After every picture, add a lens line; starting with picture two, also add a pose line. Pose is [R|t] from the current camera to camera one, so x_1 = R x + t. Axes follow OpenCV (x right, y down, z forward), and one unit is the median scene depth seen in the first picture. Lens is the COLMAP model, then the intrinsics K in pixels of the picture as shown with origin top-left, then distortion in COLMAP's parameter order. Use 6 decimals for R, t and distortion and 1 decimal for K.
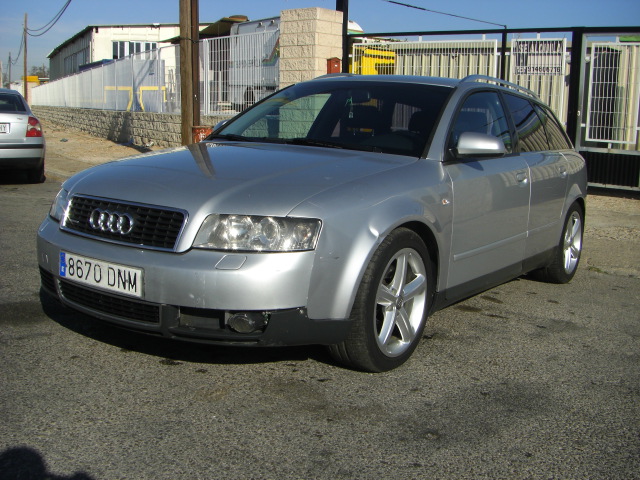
lens RADIAL K [[724.0, 0, 320.0], [0, 724.0, 240.0], [0, 0, 1]] dist [-0.208304, 0.196118]
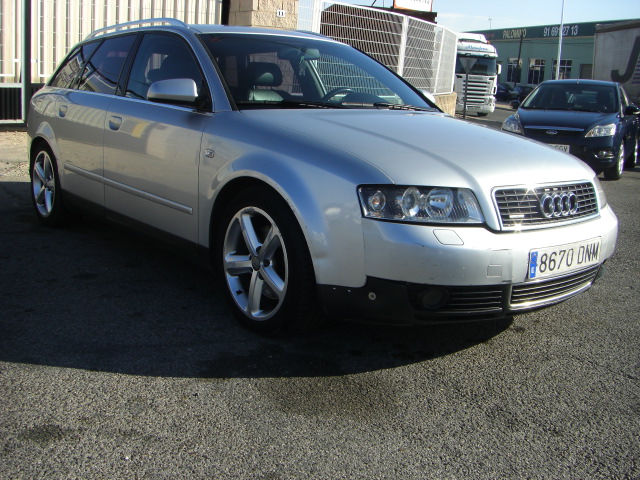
lens RADIAL K [[724.0, 0, 320.0], [0, 724.0, 240.0], [0, 0, 1]] dist [-0.208304, 0.196118]
pose [[0.276367, -0.236256, 0.931560, -1.310222], [0.119311, 0.970249, 0.210672, -0.225393], [-0.953617, 0.052923, 0.296333, 1.017526]]
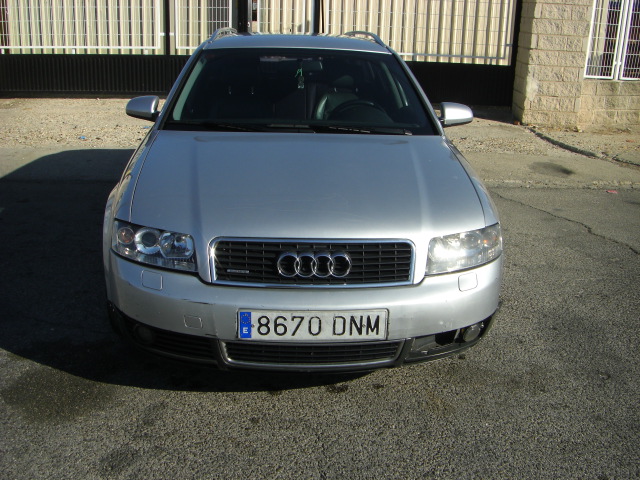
lens RADIAL K [[724.0, 0, 320.0], [0, 724.0, 240.0], [0, 0, 1]] dist [-0.208304, 0.196118]
pose [[0.782767, -0.207596, 0.586668, -0.798987], [0.107573, 0.973665, 0.201008, -0.233646], [-0.612947, -0.094233, 0.784485, 0.290914]]
